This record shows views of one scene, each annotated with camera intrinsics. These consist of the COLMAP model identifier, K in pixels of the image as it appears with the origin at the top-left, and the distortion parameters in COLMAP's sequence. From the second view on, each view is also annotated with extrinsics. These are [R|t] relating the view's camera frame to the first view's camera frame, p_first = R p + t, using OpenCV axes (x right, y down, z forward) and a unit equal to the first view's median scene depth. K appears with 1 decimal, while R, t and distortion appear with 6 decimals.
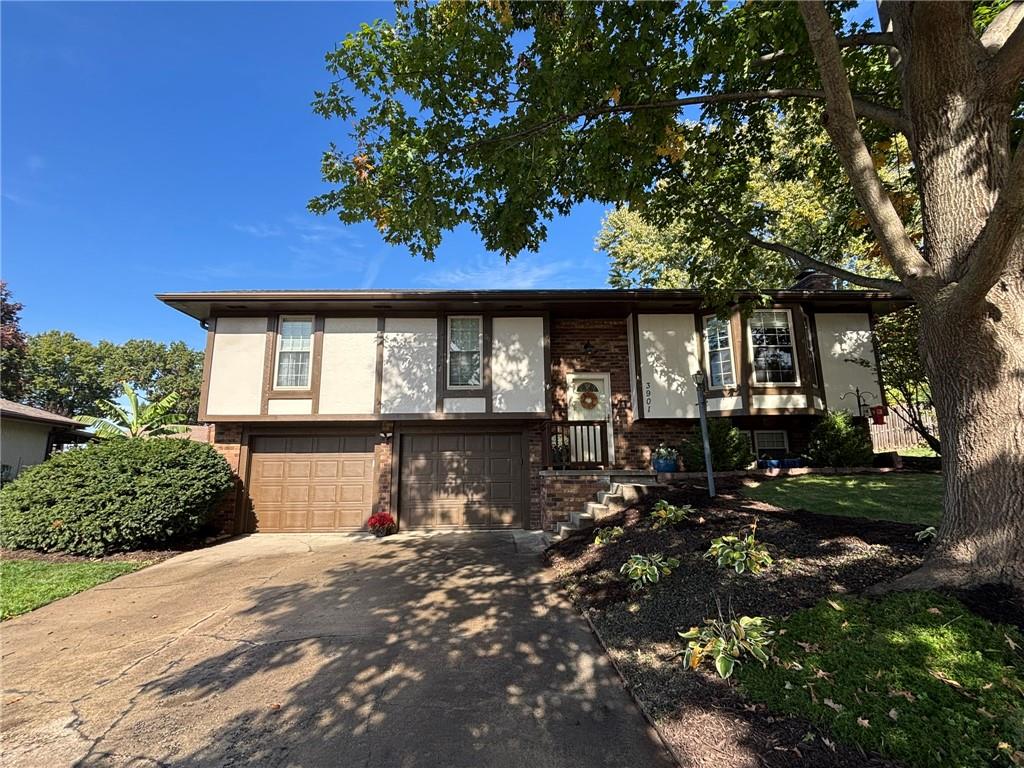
lens RADIAL K [[473.4, 0, 512.0], [0, 473.4, 384.0], [0, 0, 1]] dist [-0.004435, -0.000849]
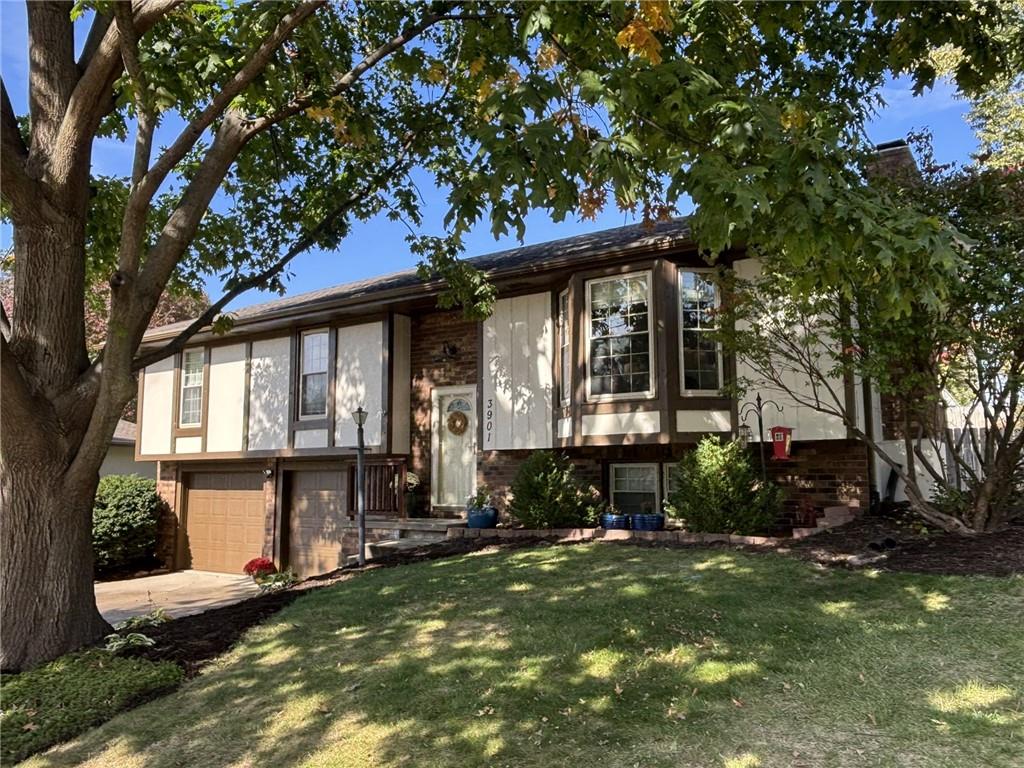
lens RADIAL K [[797.9, 0, 512.0], [0, 797.9, 384.0], [0, 0, 1]] dist [0.005997, 0.005195]
pose [[0.815624, -0.063279, -0.575111, 1.007694], [0.099473, 0.994537, 0.031645, -0.061178], [0.569967, -0.083019, 0.817463, 0.041325]]
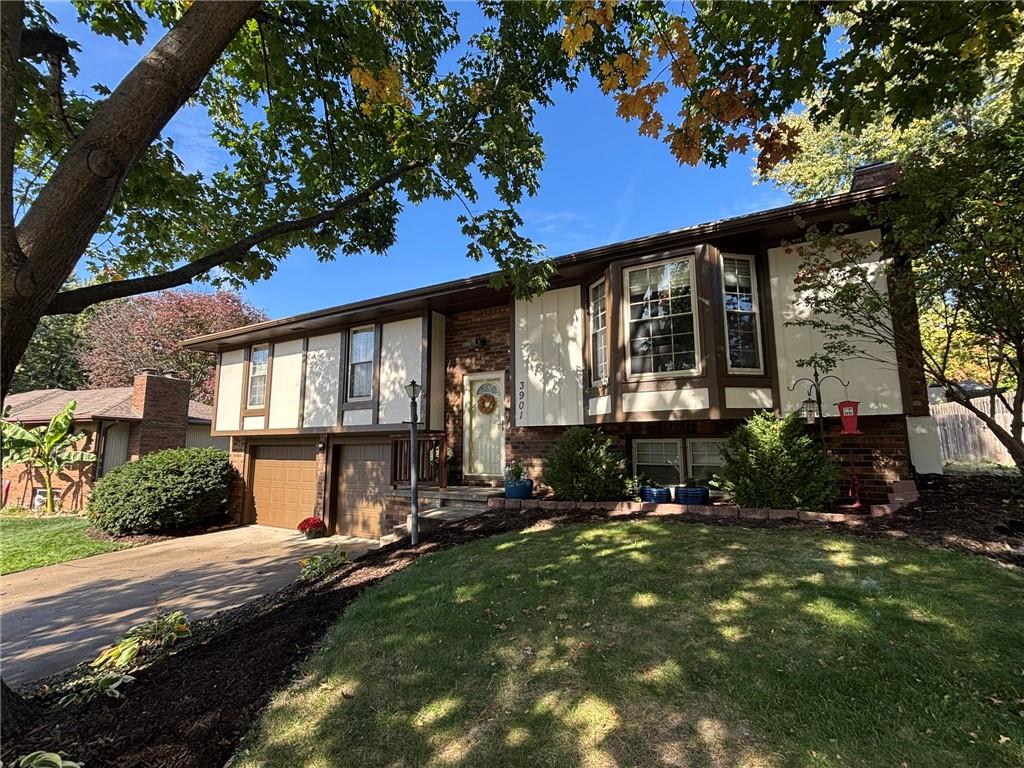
lens RADIAL K [[473.4, 0, 512.0], [0, 473.4, 384.0], [0, 0, 1]] dist [-0.004435, -0.000849]
pose [[0.858821, -0.063737, -0.508295, 0.681710], [0.086922, 0.995973, 0.021975, -0.018399], [0.504847, -0.063055, 0.860903, 0.302334]]
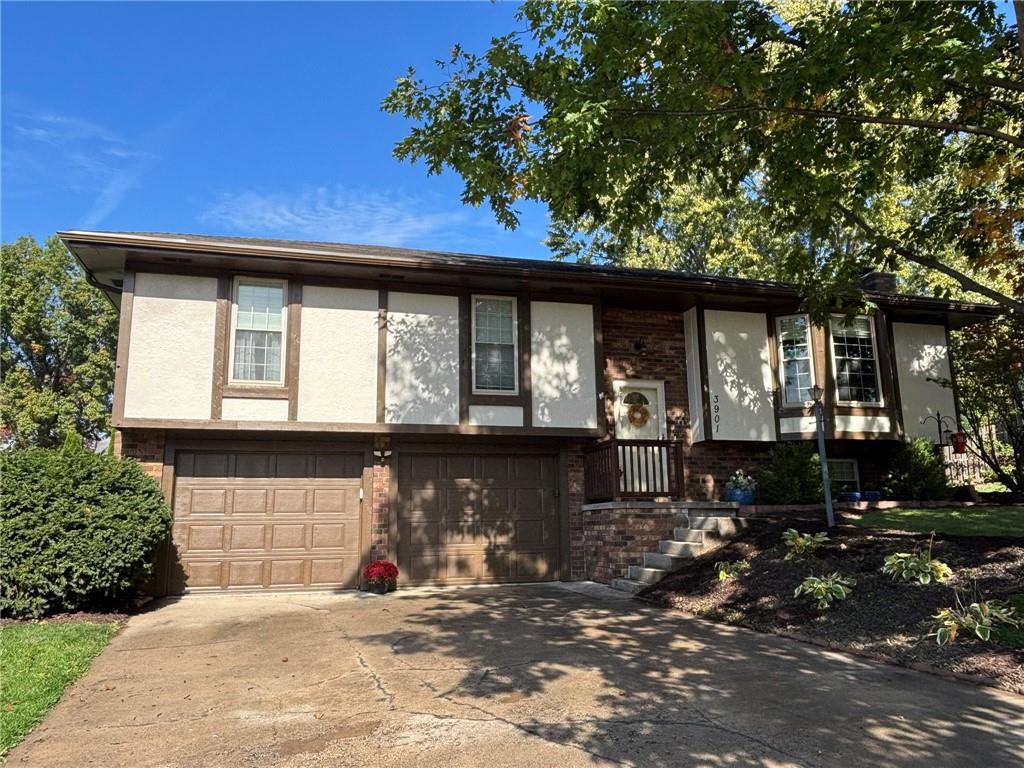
lens RADIAL K [[777.8, 0, 512.0], [0, 777.8, 384.0], [0, 0, 1]] dist [0.009556, -0.000364]
pose [[0.968005, 0.043987, 0.247044, -0.379244], [-0.041686, 0.999025, -0.014539, 0.011168], [-0.247442, 0.003776, 0.968895, -0.196864]]
